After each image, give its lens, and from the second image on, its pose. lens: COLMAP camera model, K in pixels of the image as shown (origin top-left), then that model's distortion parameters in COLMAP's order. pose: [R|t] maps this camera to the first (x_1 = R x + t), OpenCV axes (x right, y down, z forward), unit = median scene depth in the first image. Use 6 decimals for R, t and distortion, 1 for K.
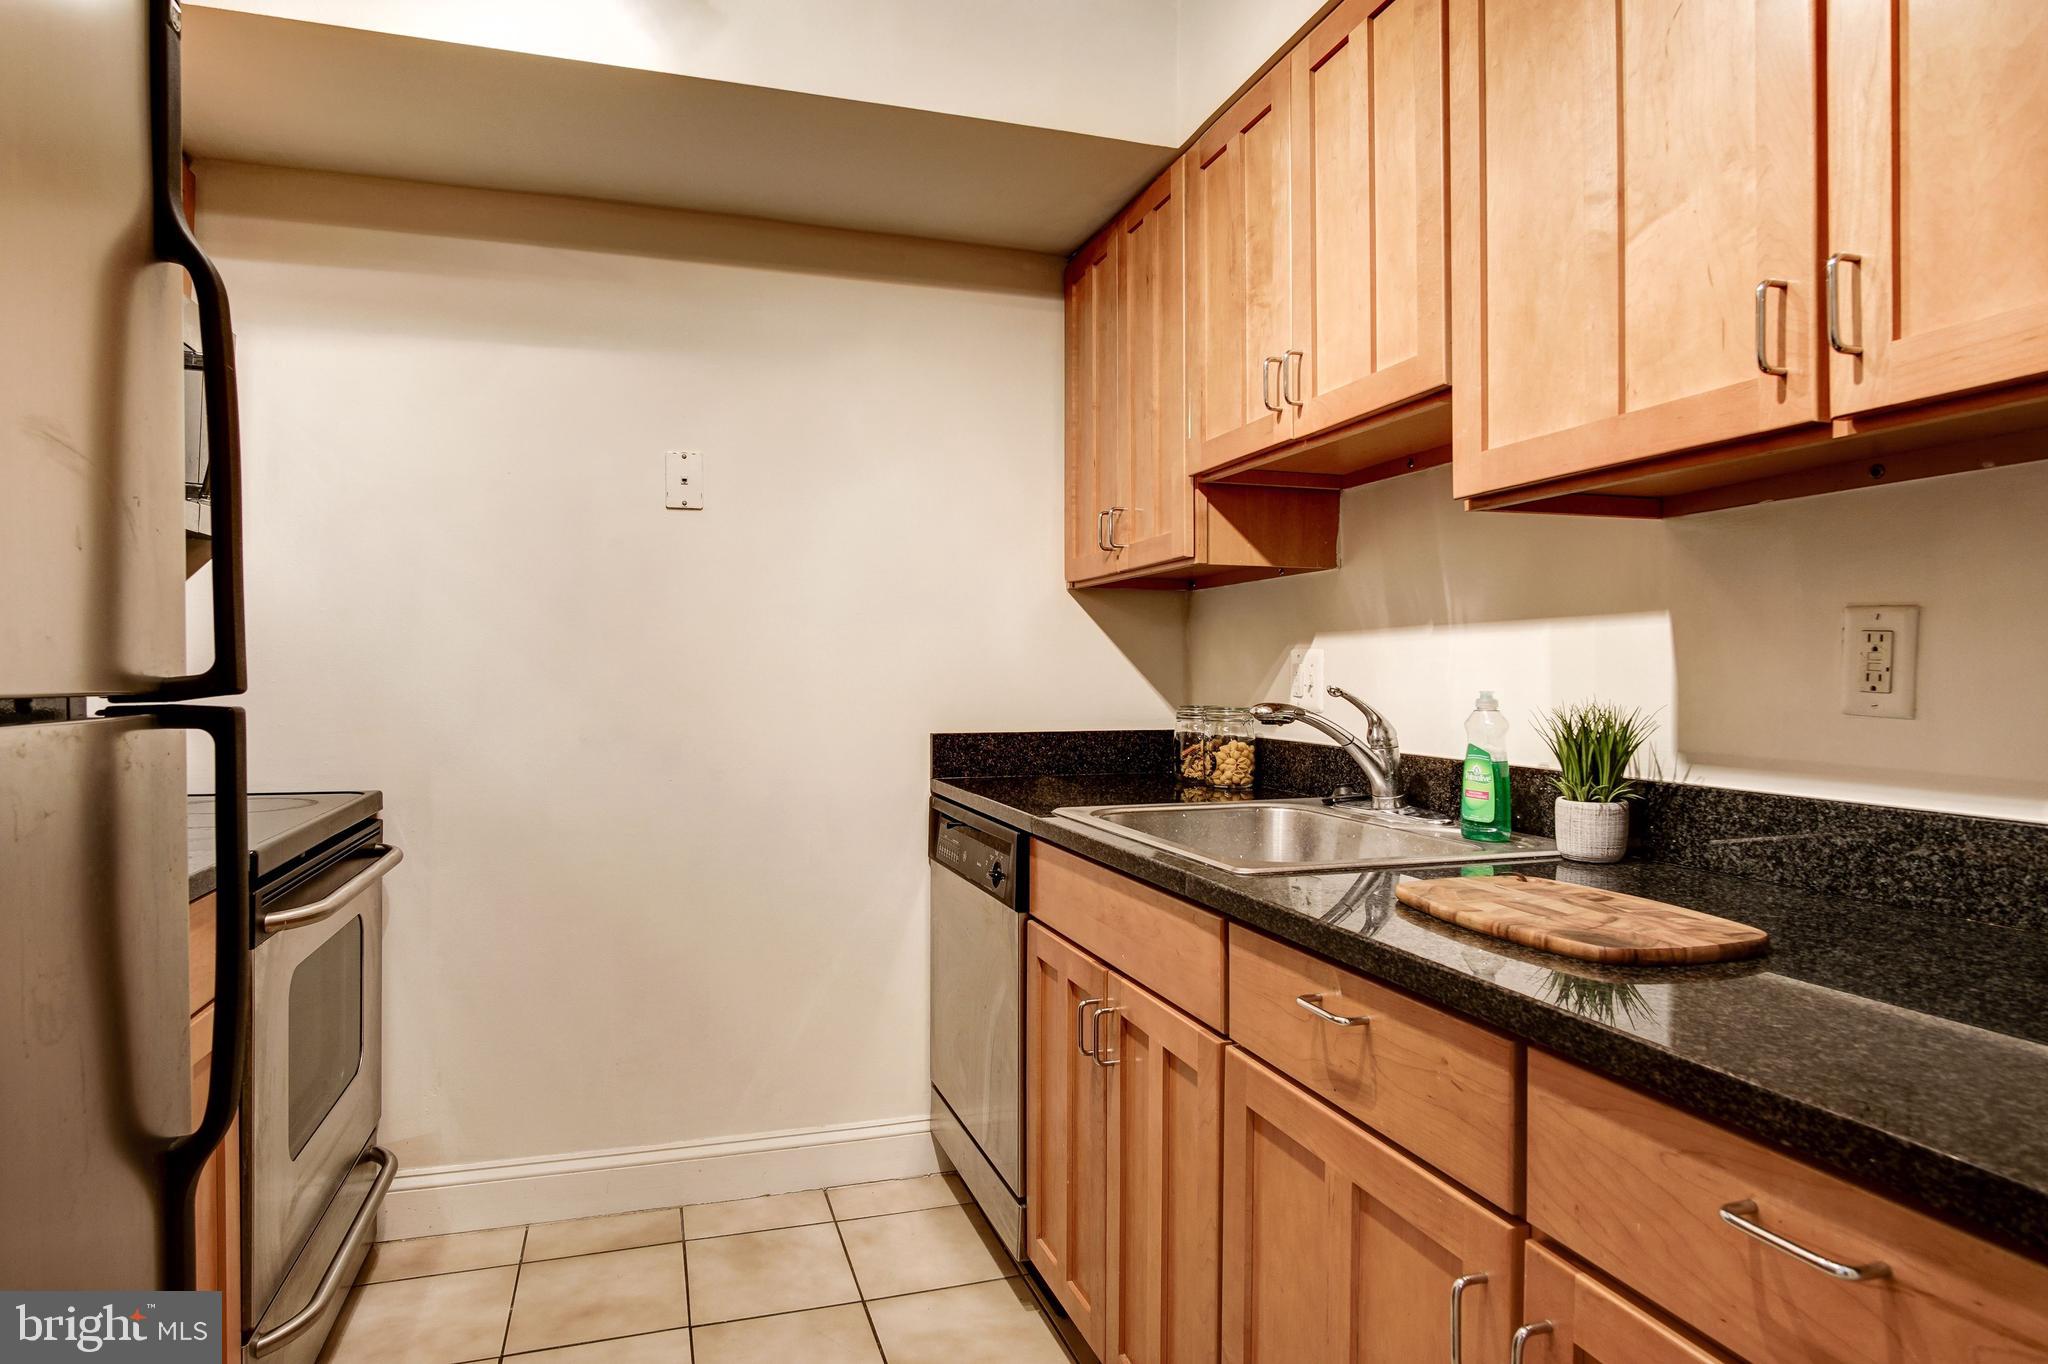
lens RADIAL K [[1113.8, 0, 1019.9], [0, 1113.8, 684.3], [0, 0, 1]] dist [-0.023377, 0.011146]
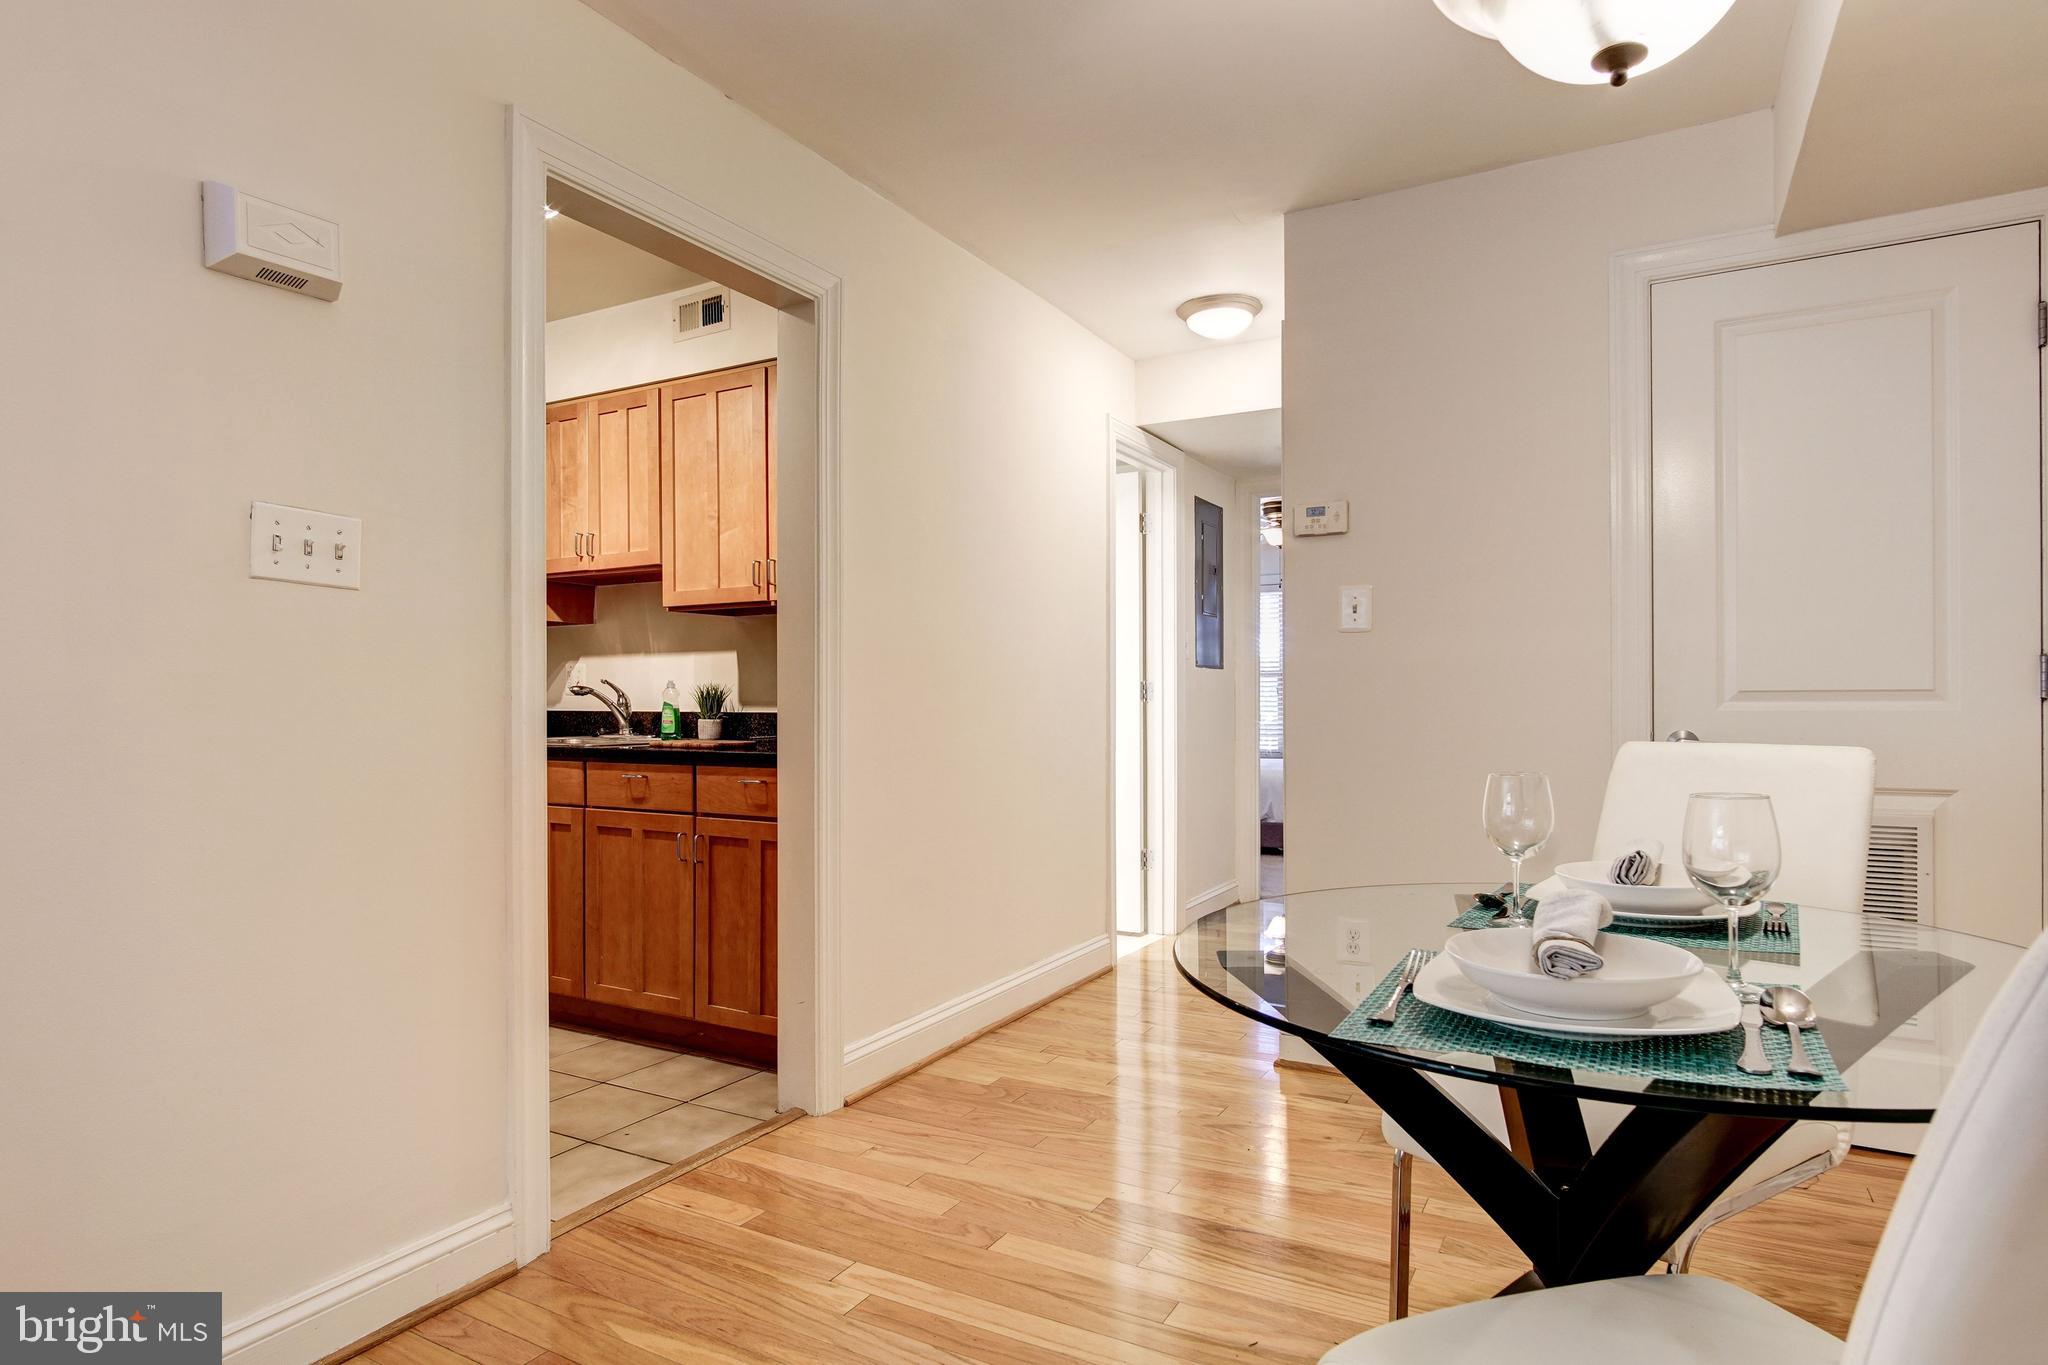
lens RADIAL K [[1113.8, 0, 1003.6], [0, 1113.8, 702.7], [0, 0, 1]] dist [-0.023377, 0.011146]
pose [[0.738786, -0.002383, 0.673936, -0.720138], [0.008196, 0.999952, -0.005450, 0.077116], [-0.673891, 0.009550, 0.738769, -1.366327]]
